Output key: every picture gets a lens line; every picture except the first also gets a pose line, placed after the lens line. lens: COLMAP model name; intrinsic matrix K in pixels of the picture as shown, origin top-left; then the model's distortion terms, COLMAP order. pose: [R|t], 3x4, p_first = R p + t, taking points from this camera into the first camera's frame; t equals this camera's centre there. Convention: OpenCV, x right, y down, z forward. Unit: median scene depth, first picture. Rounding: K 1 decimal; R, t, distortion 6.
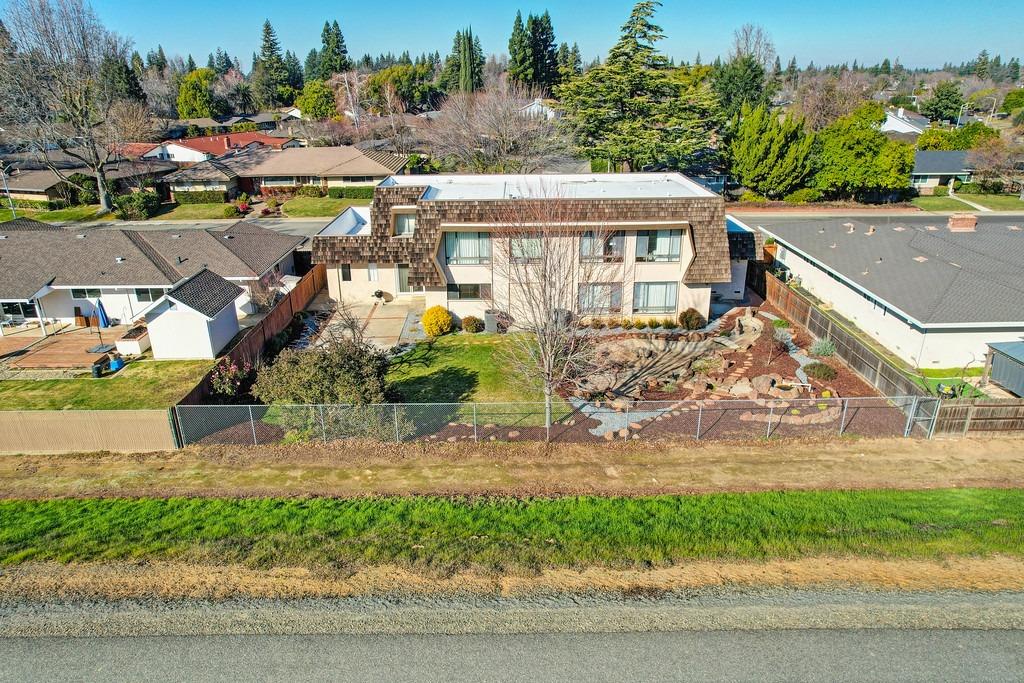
lens RADIAL K [[652.5, 0, 512.0], [0, 652.5, 341.5], [0, 0, 1]] dist [-0.002561, -0.000227]
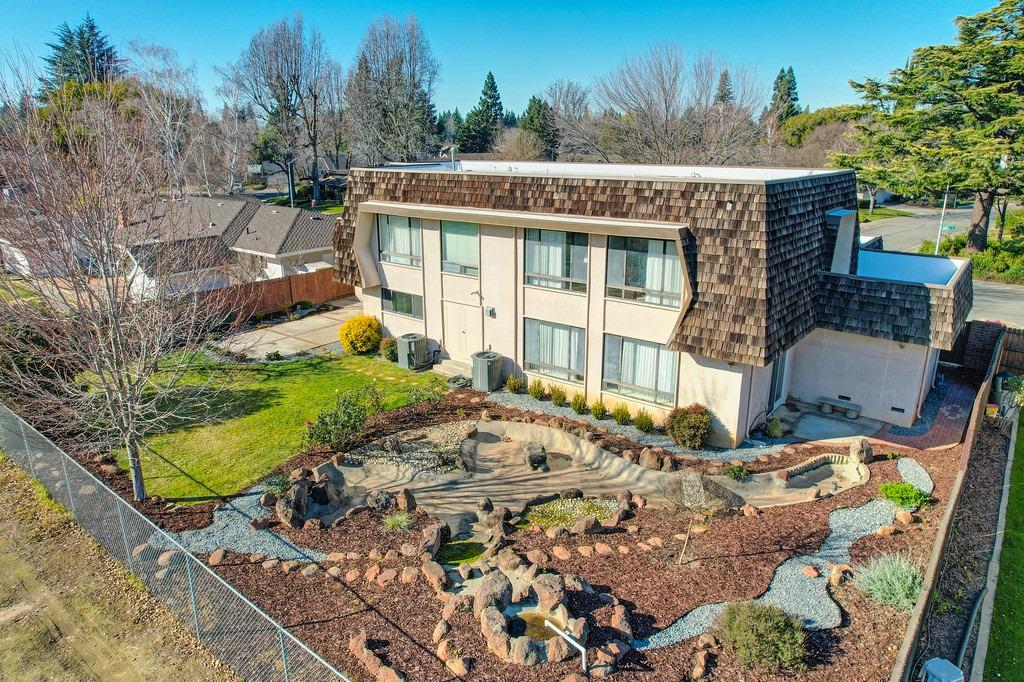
lens RADIAL K [[652.5, 0, 512.0], [0, 652.5, 341.0], [0, 0, 1]] dist [-0.002561, -0.000227]
pose [[0.770520, 0.190350, -0.608330, 0.472364], [-0.241152, 0.970486, -0.001775, -0.065103], [0.590038, 0.148067, 0.793682, 0.524622]]
